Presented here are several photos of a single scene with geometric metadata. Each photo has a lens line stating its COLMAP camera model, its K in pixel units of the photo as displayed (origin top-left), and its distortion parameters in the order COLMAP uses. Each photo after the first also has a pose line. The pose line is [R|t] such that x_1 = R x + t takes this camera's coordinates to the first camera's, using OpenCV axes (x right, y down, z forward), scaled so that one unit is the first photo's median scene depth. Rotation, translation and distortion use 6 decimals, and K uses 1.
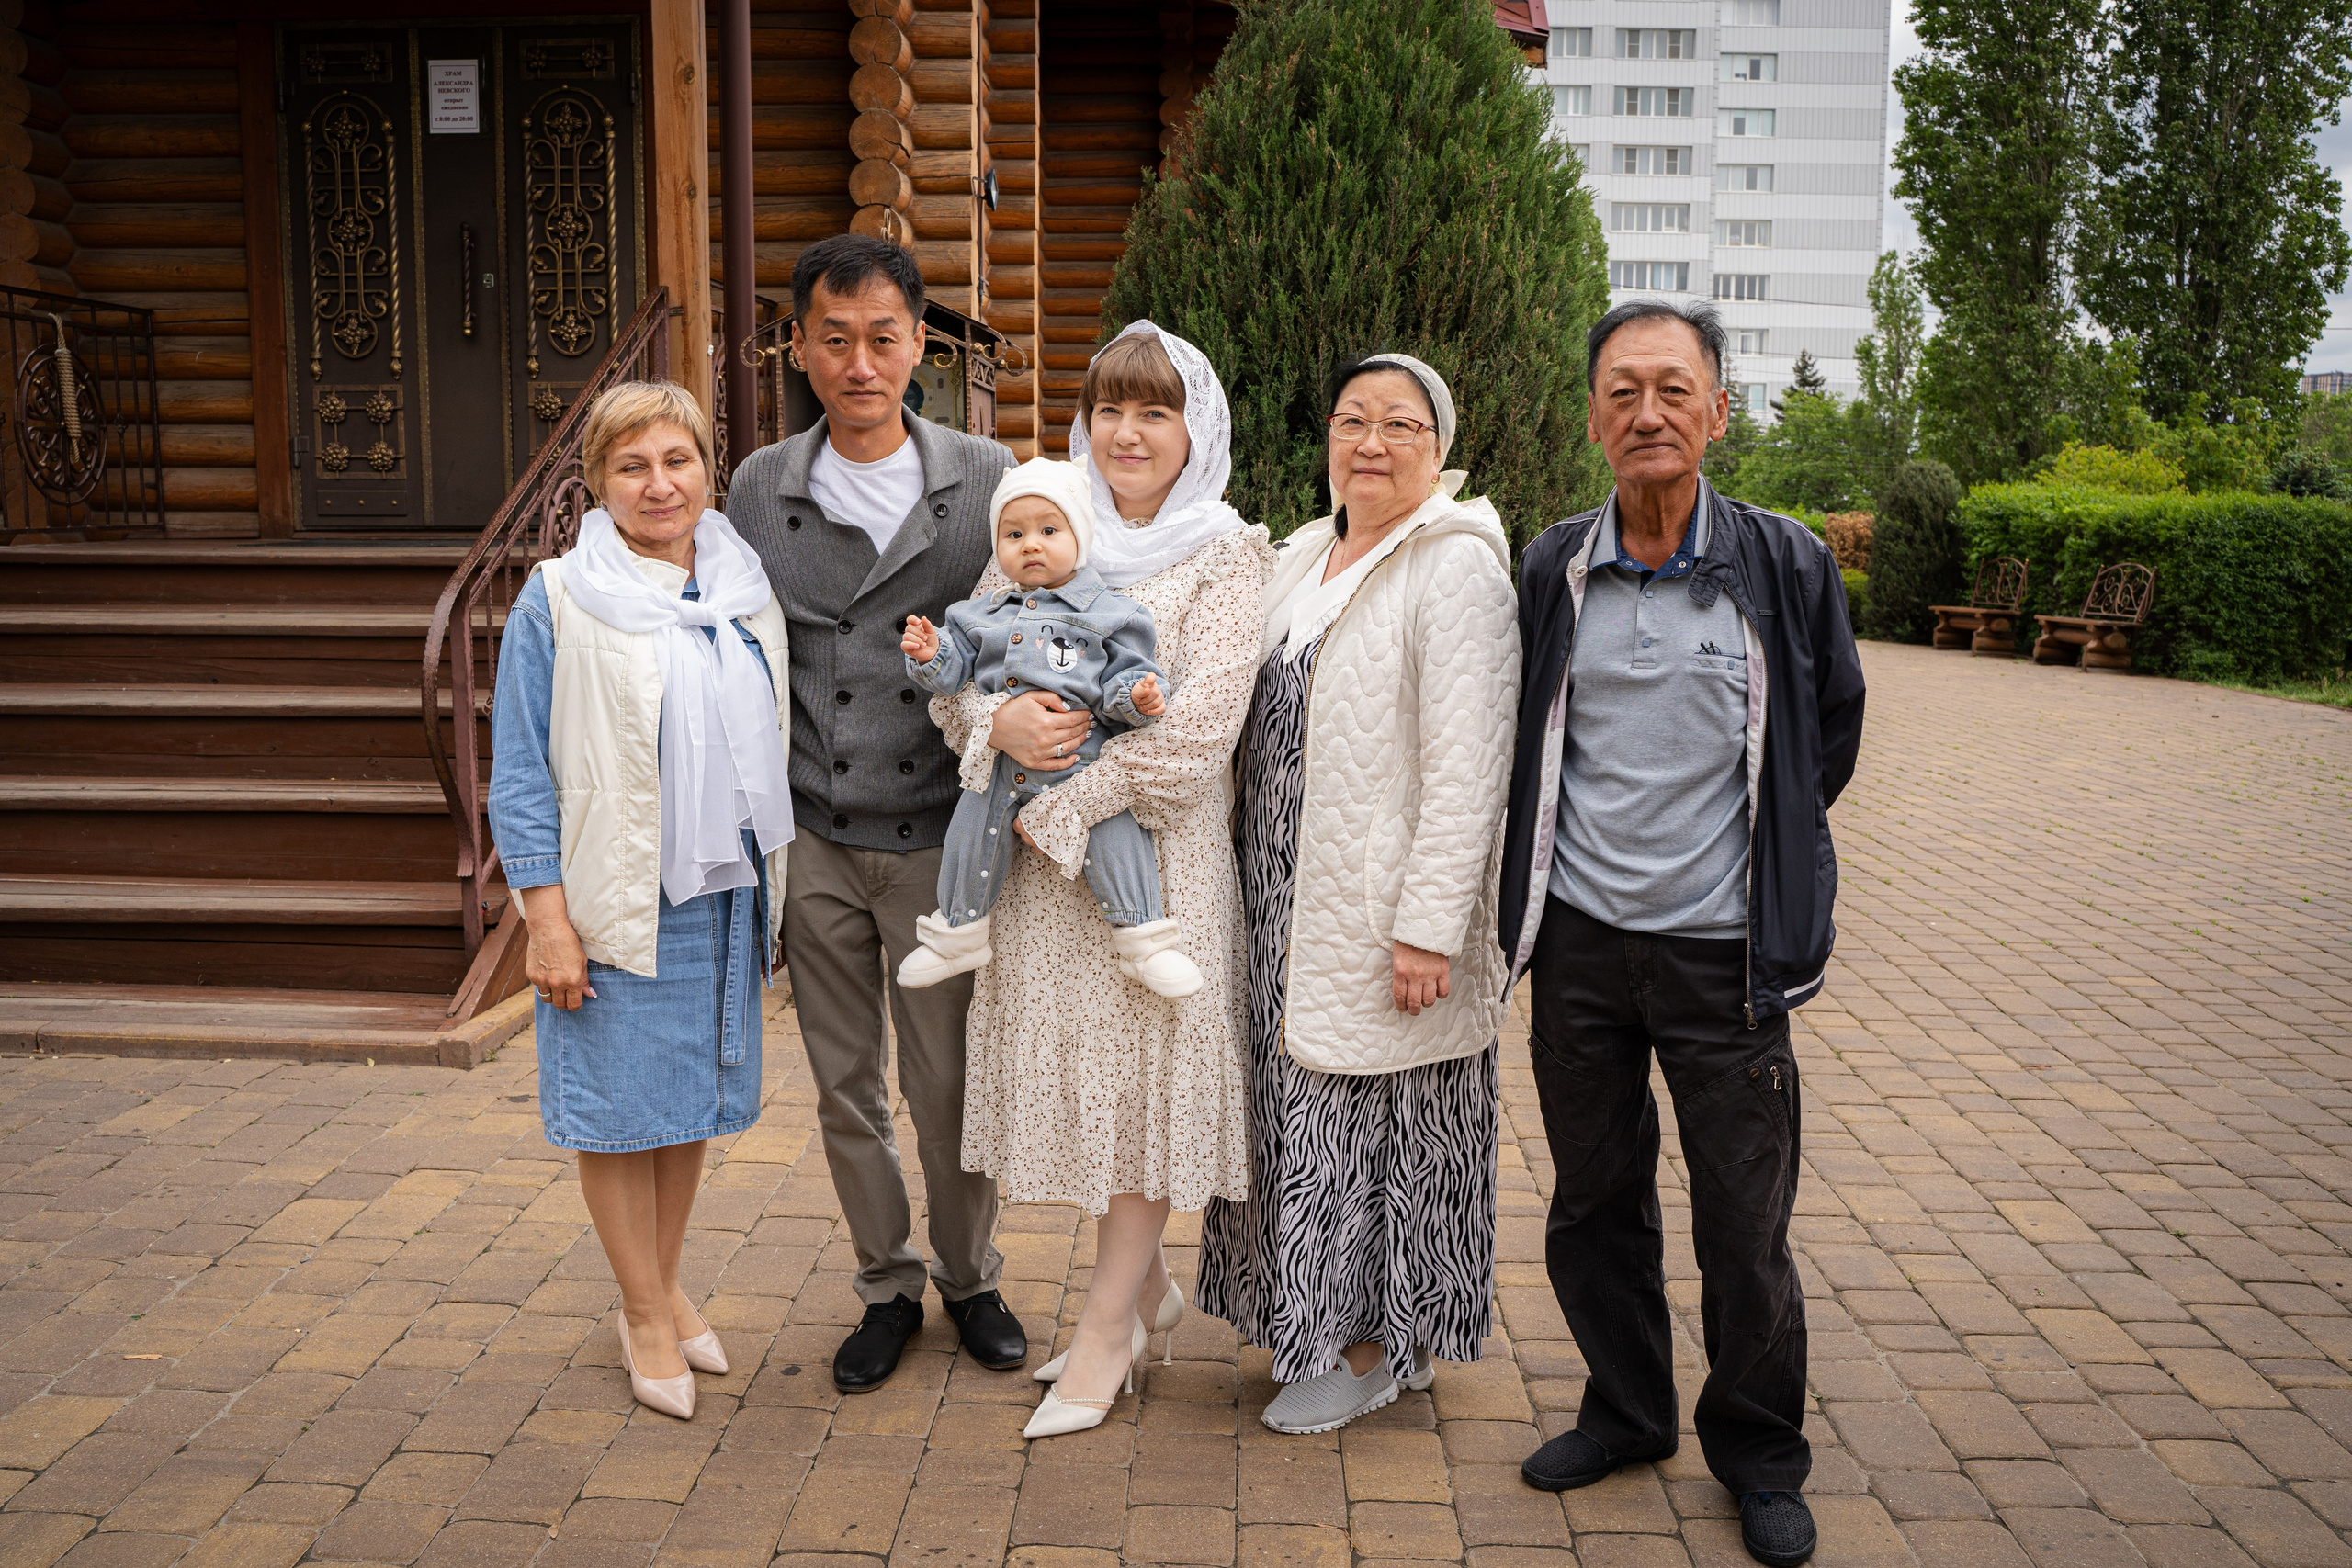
lens RADIAL K [[2000.6, 0, 1185.2], [0, 2000.6, 784.9], [0, 0, 1]] dist [-0.081700, 0.057294]
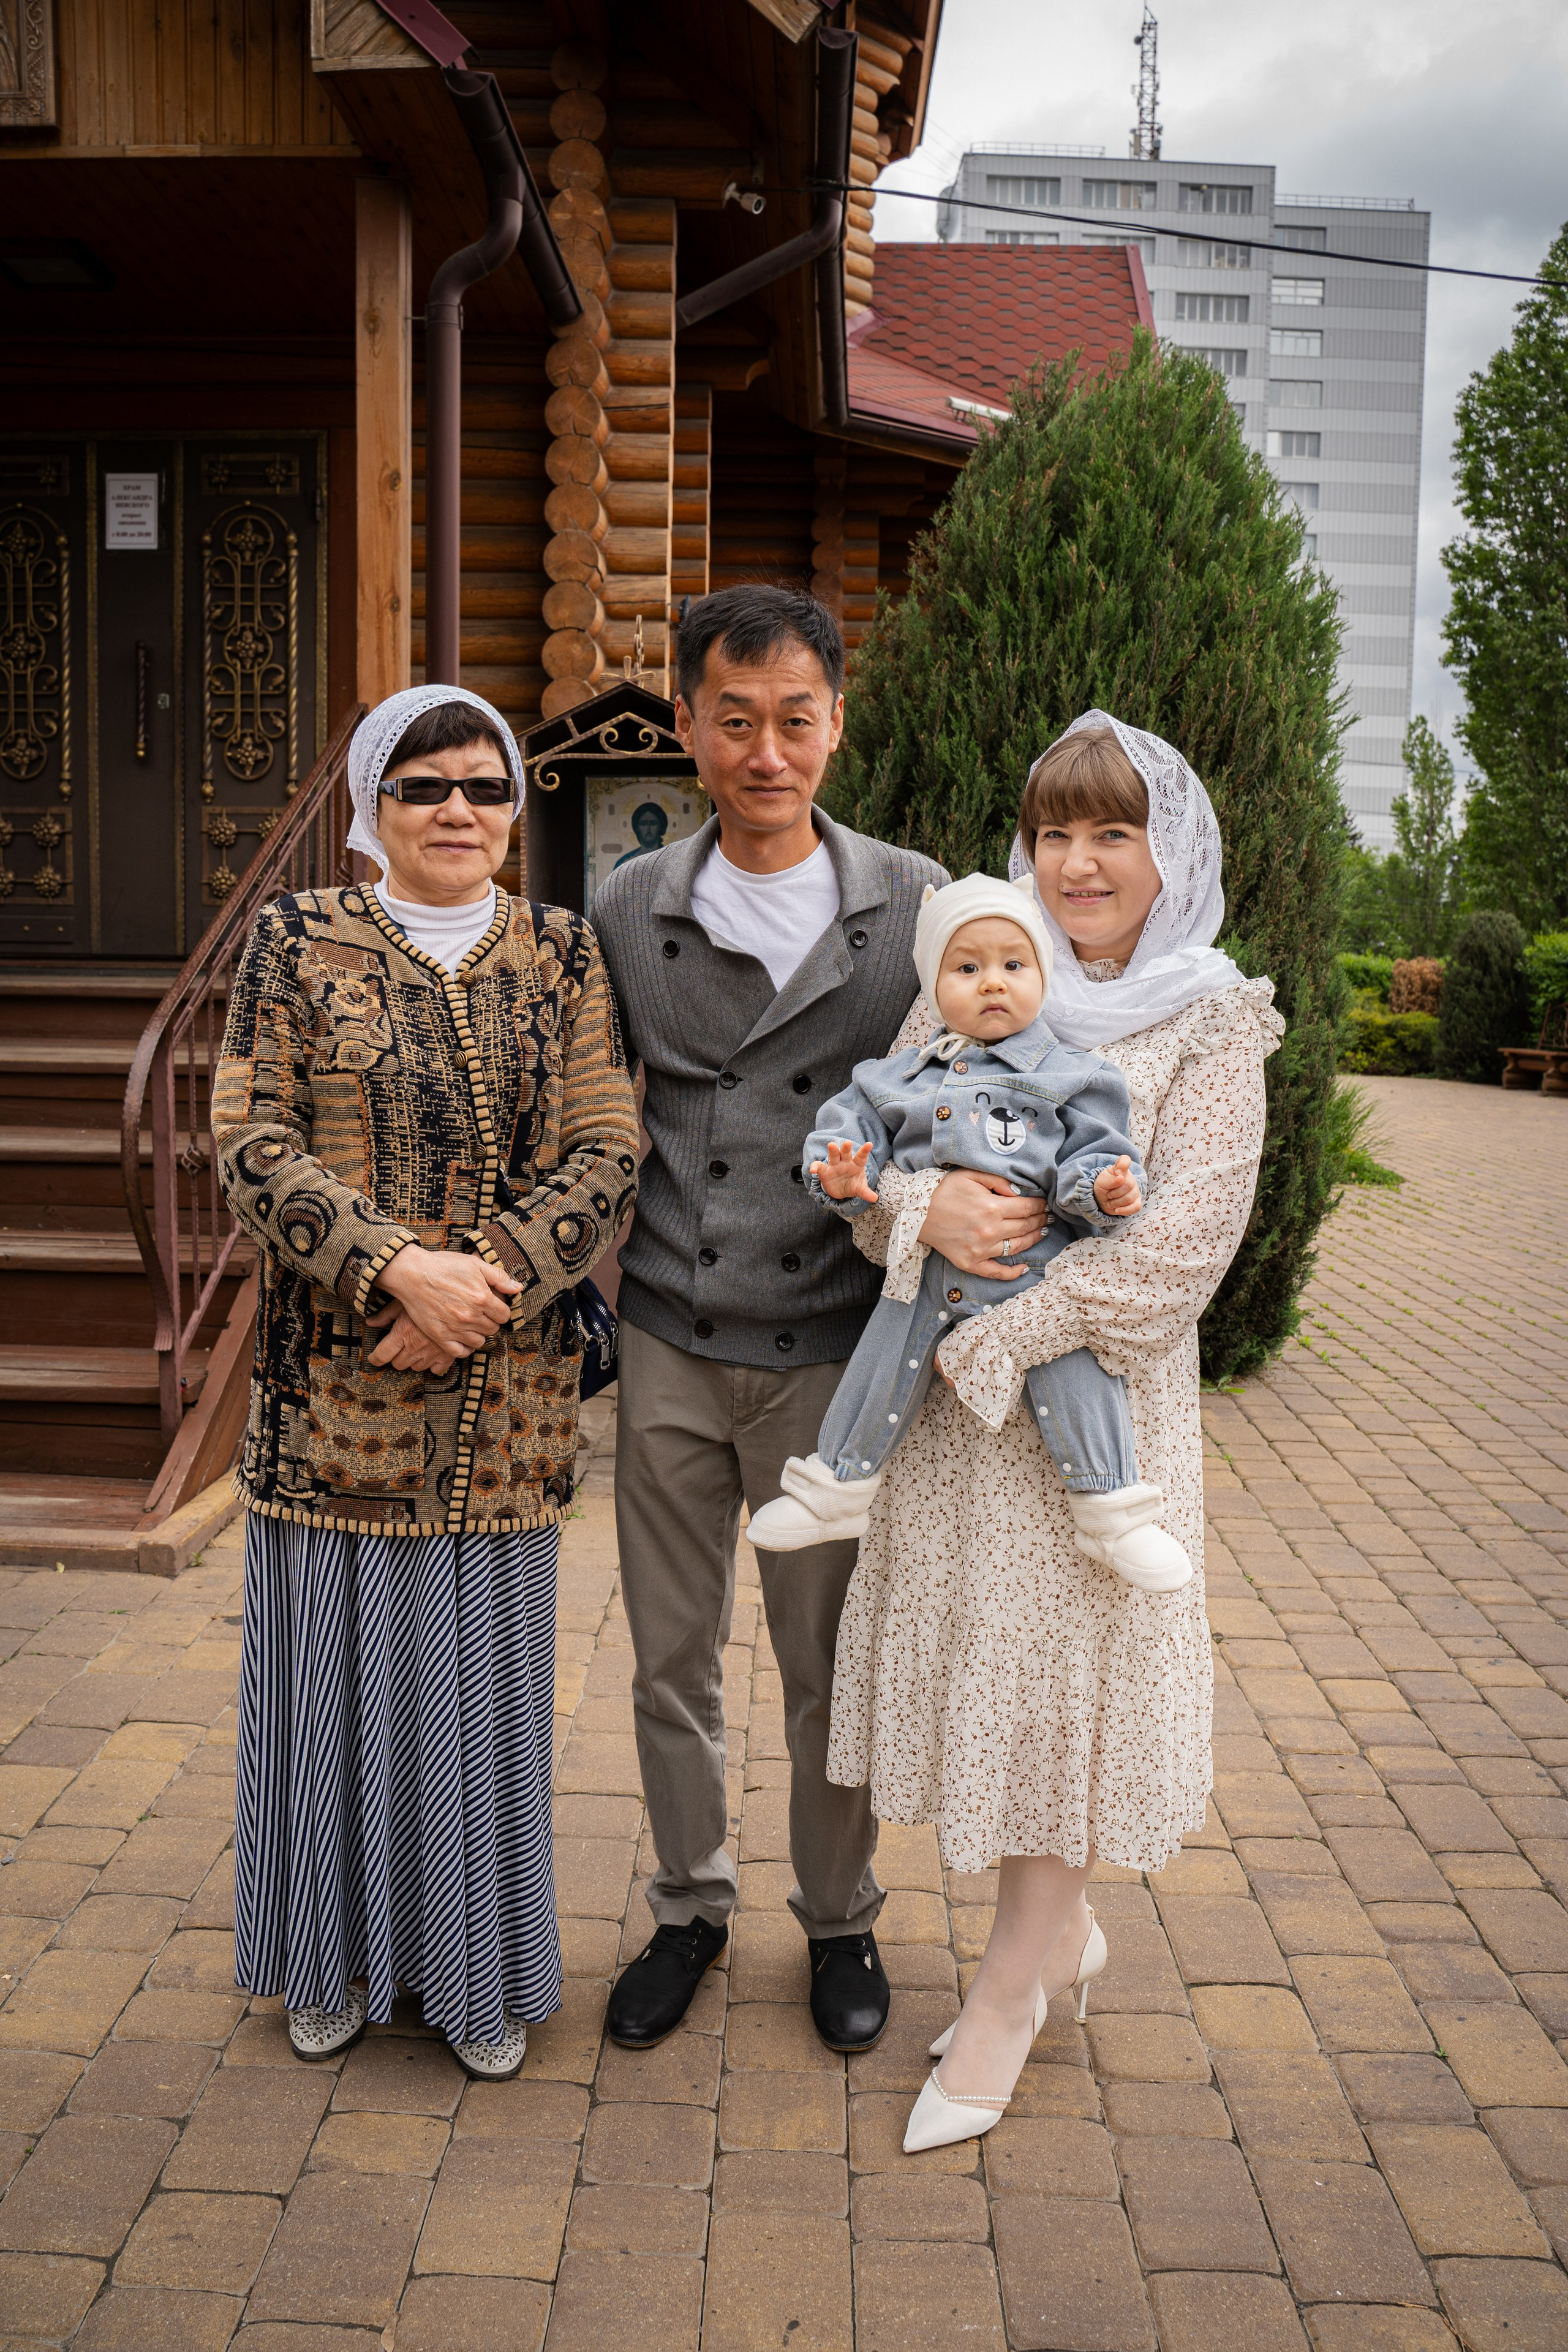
lens RADIAL K [[1853.4, 0, 794.7], [0, 1853.4, 1167.4], [0, 0, 1]] dist [-0.092619, 0.053780]
pose [[0.999679, 0.011741, 0.022468, -0.098406], [-0.011332, 0.999770, -0.018229, -0.023456], [-0.022677, 0.017968, 0.999581, 0.167118]]
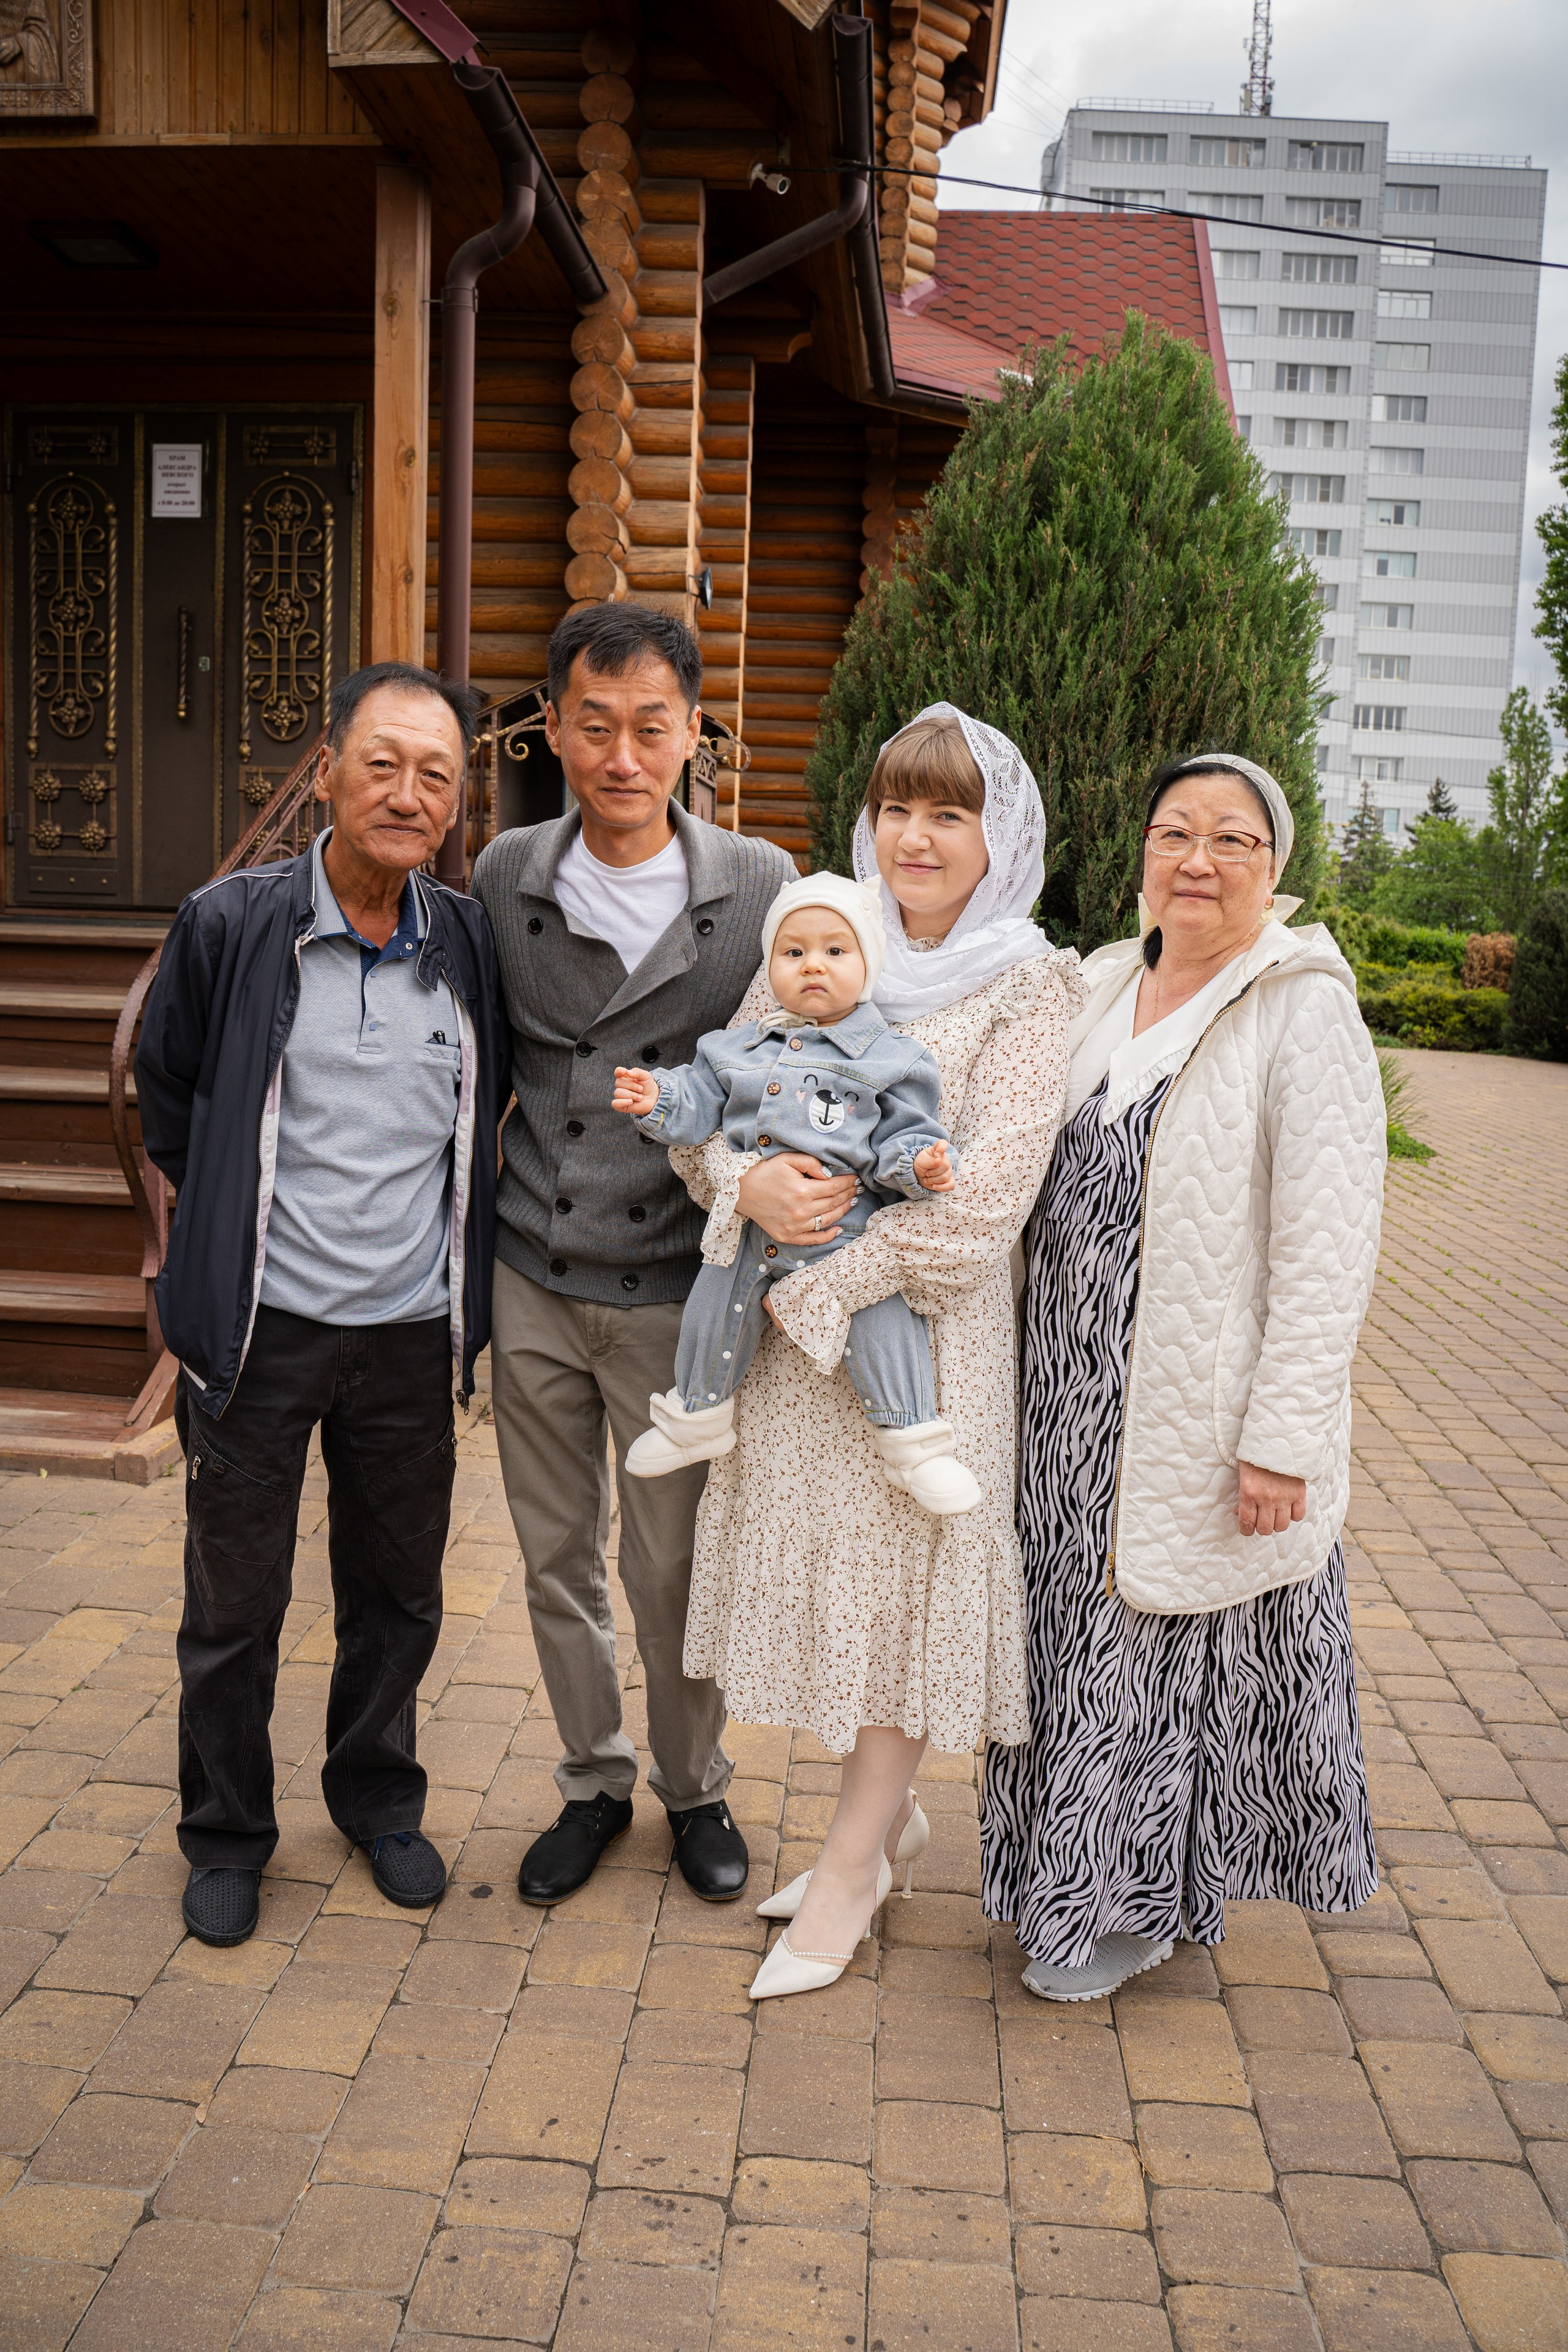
lens RADIAL K [[1853.4, 0, 801.1], [0, 1853.4, 1166.5], [0, 0, 1]] dist [-0.092619, 0.053780]
pose [[0.999141, 0.035742, -0.020964, -0.031658], [-0.035686, 0.999358, 0.003026, -0.020605], [0.021059, -0.002275, 0.999776, 0.119067]]
